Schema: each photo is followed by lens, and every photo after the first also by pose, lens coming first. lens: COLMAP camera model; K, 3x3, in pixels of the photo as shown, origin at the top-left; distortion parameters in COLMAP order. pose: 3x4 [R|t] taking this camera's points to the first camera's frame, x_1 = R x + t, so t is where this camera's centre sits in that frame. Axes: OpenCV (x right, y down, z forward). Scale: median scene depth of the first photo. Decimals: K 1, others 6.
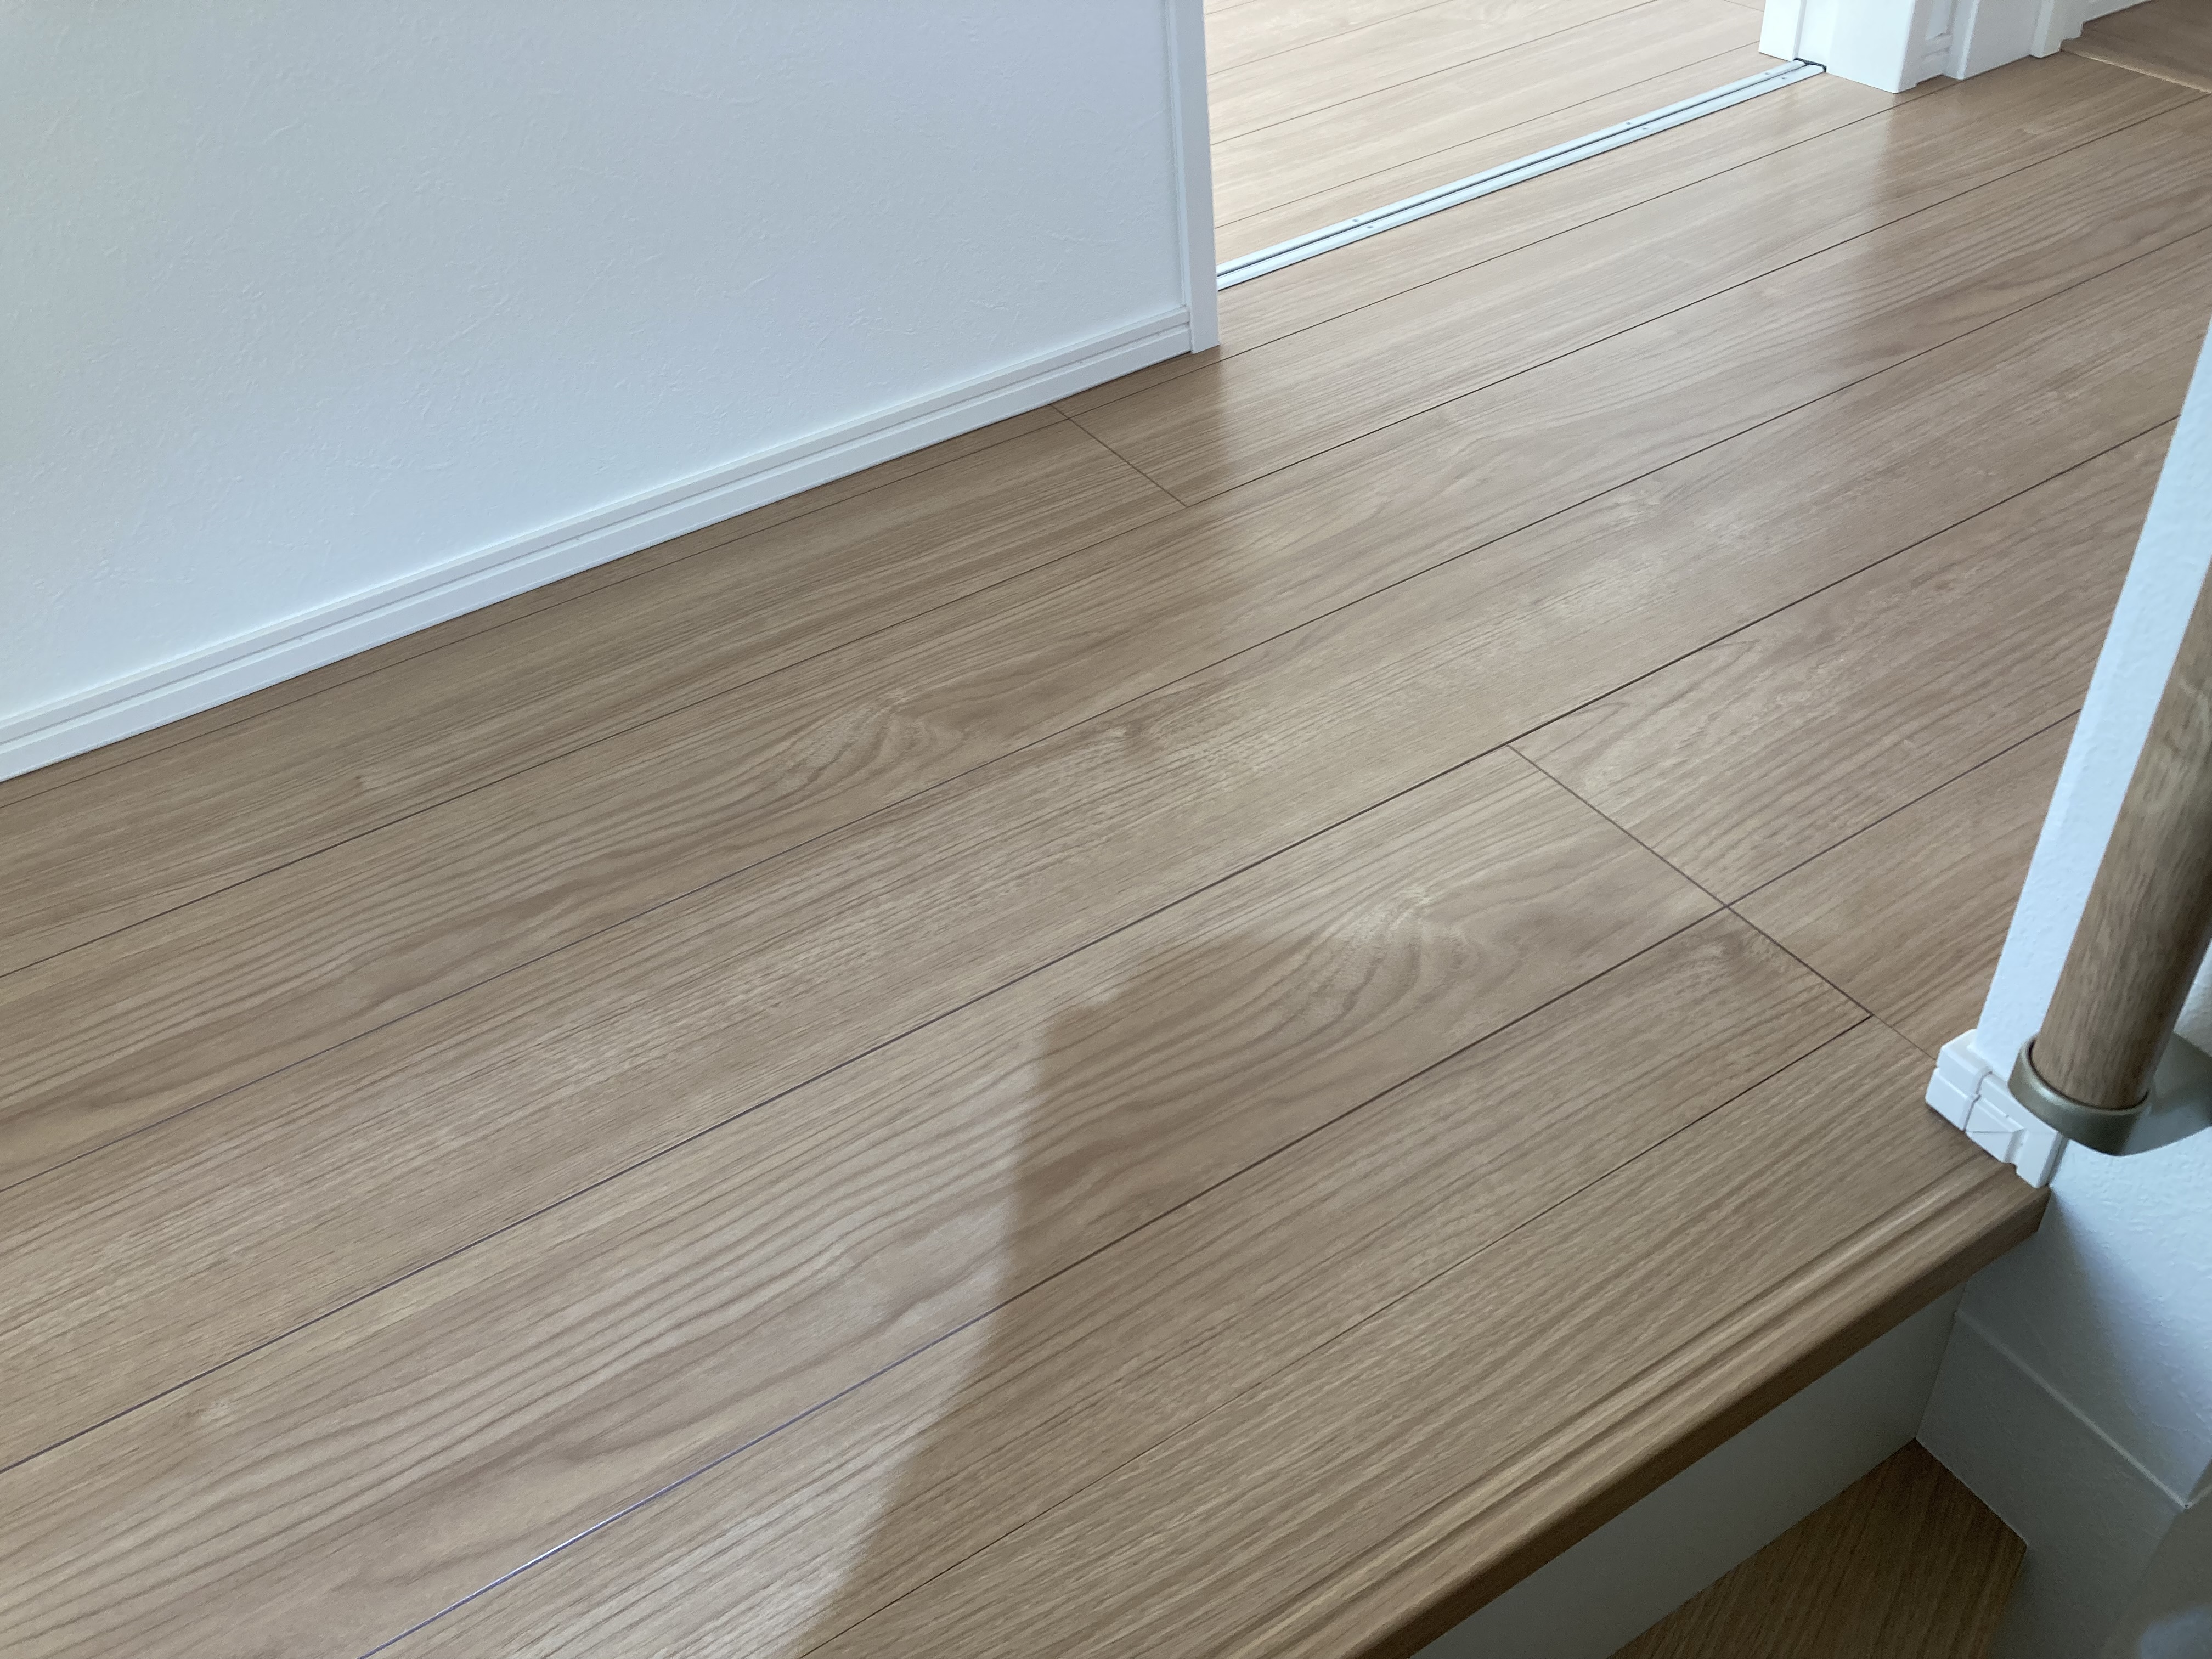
lens RADIAL K [[1848.5, 0, 1094.9], [0, 1848.5, 806.2], [0, 0, 1]] dist [0.034585, -0.031980]
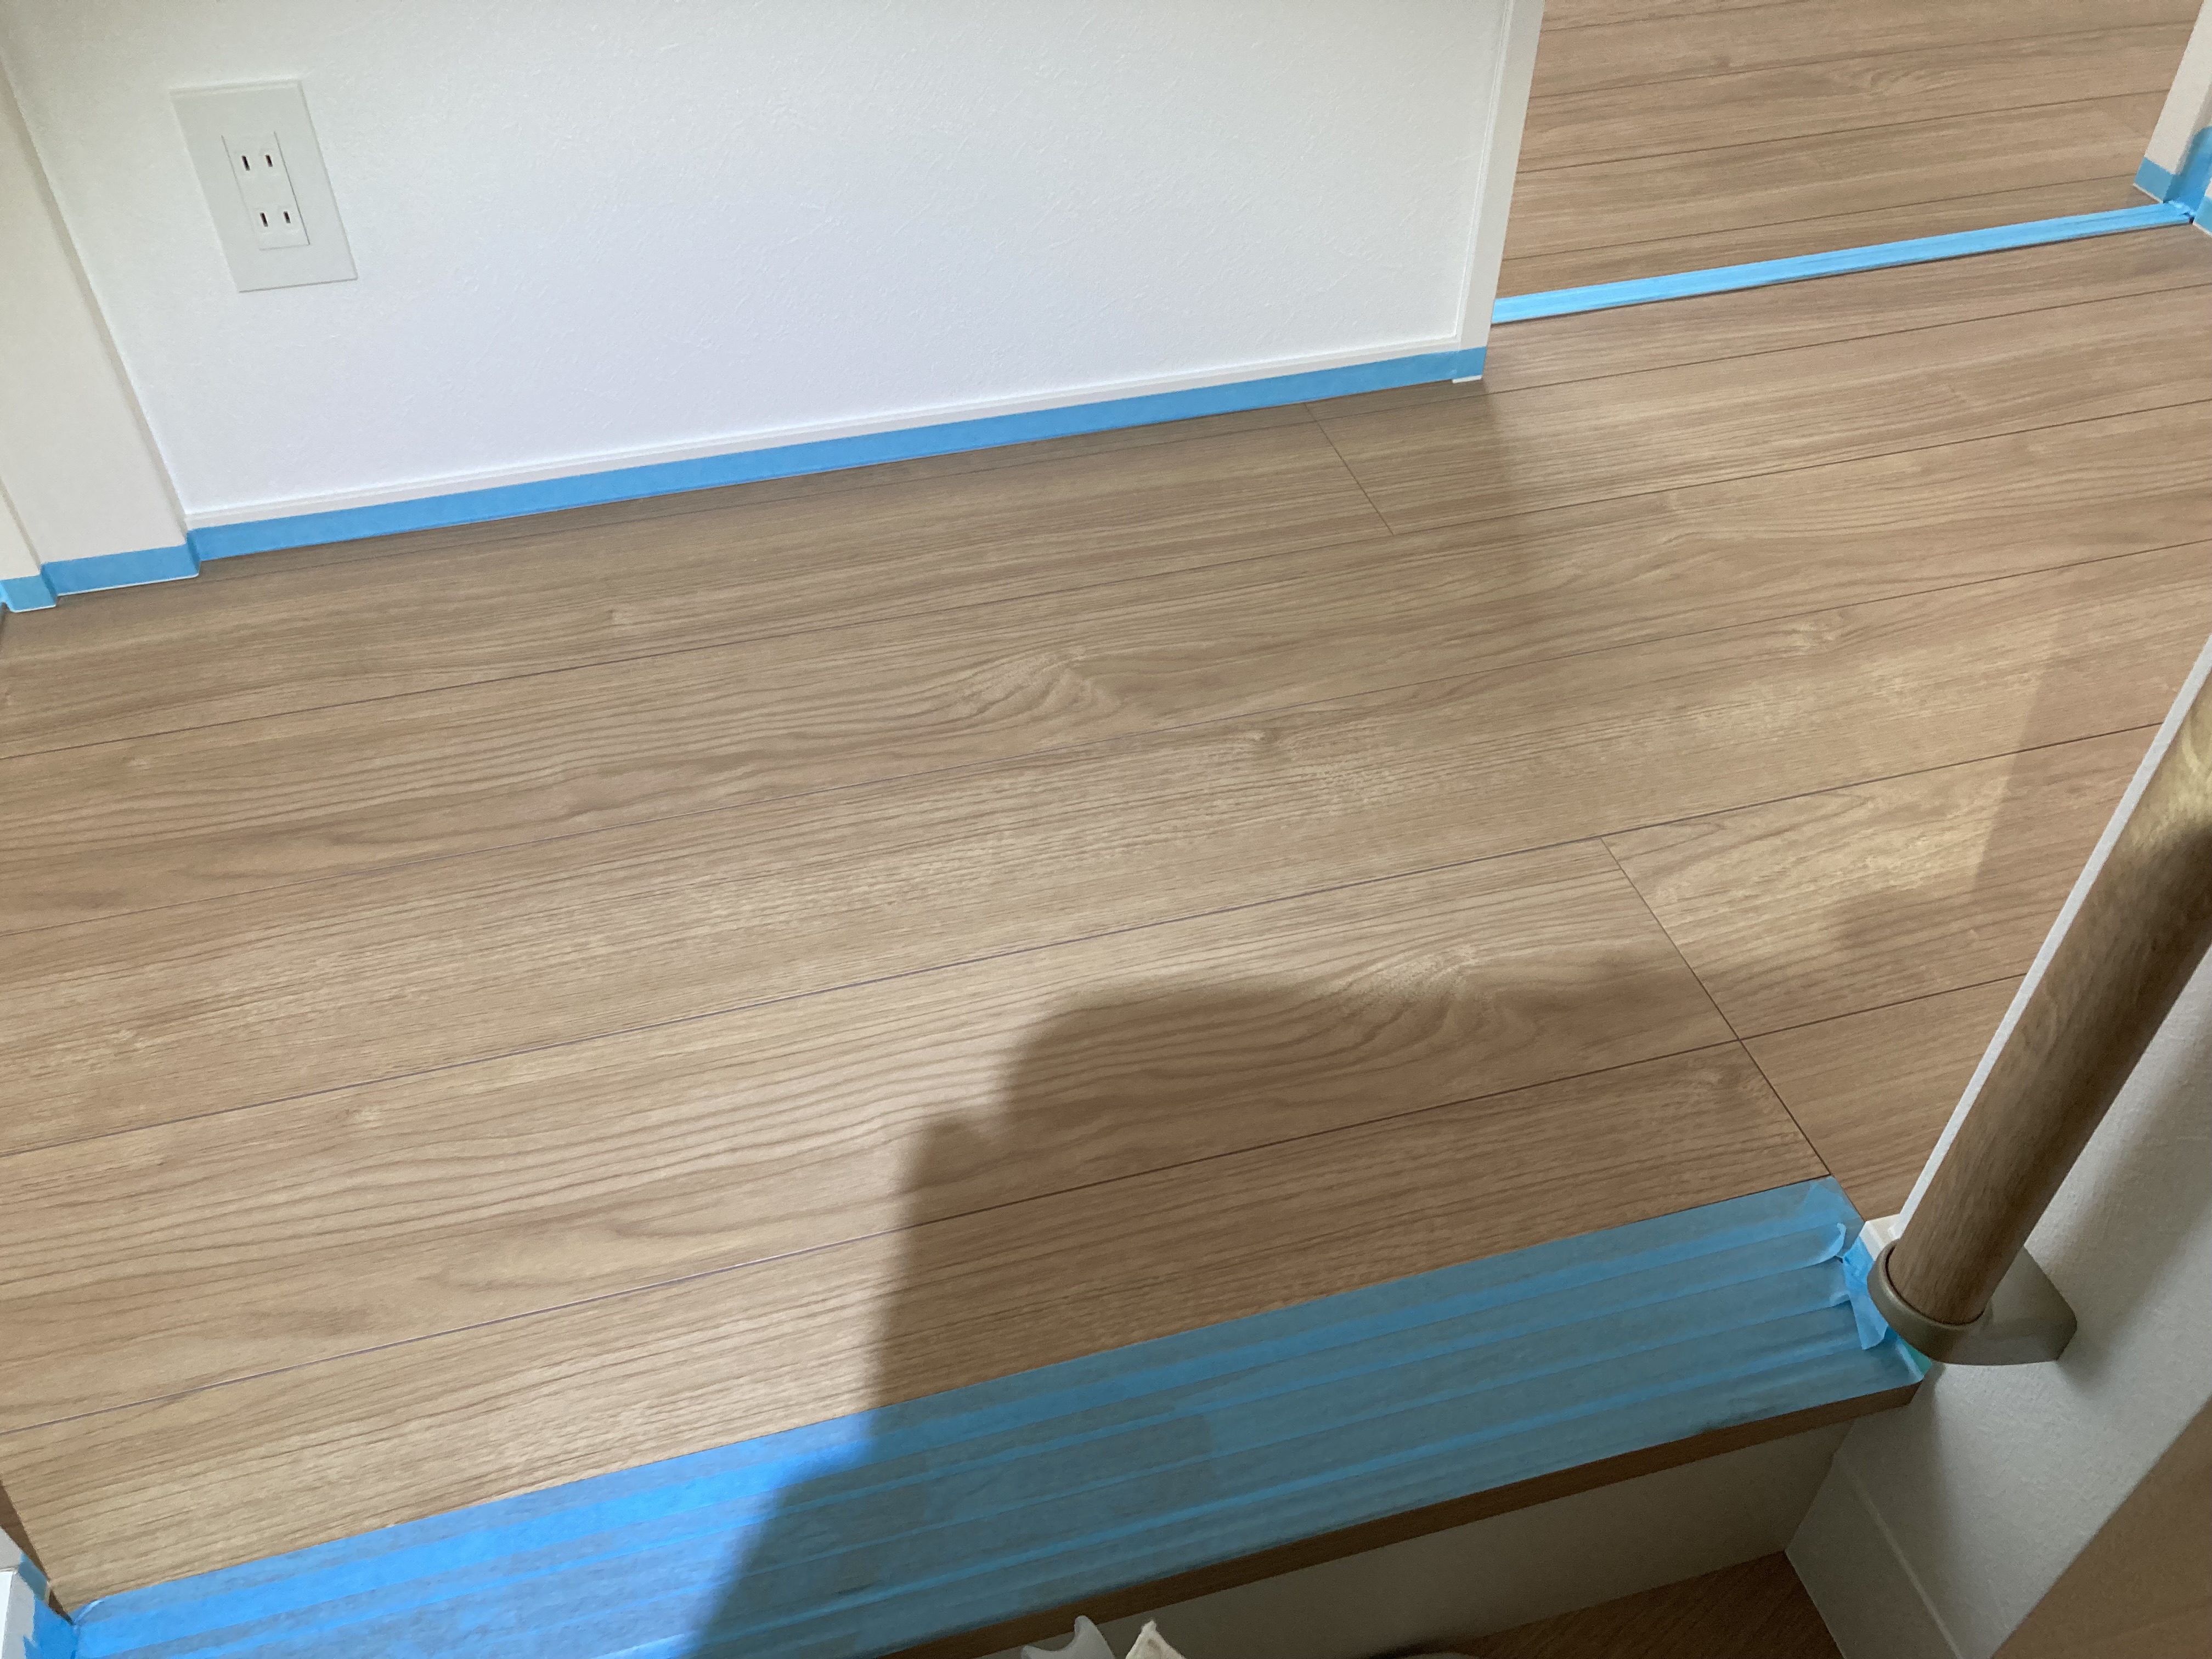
lens RADIAL K [[1848.5, 0, 1098.6], [0, 1848.5, 817.6], [0, 0, 1]] dist [0.034585, -0.031980]
pose [[0.960050, 0.248798, -0.128077, 0.085676], [-0.239518, 0.967285, 0.083616, -0.071065], [0.144691, -0.049599, 0.988233, -0.116537]]
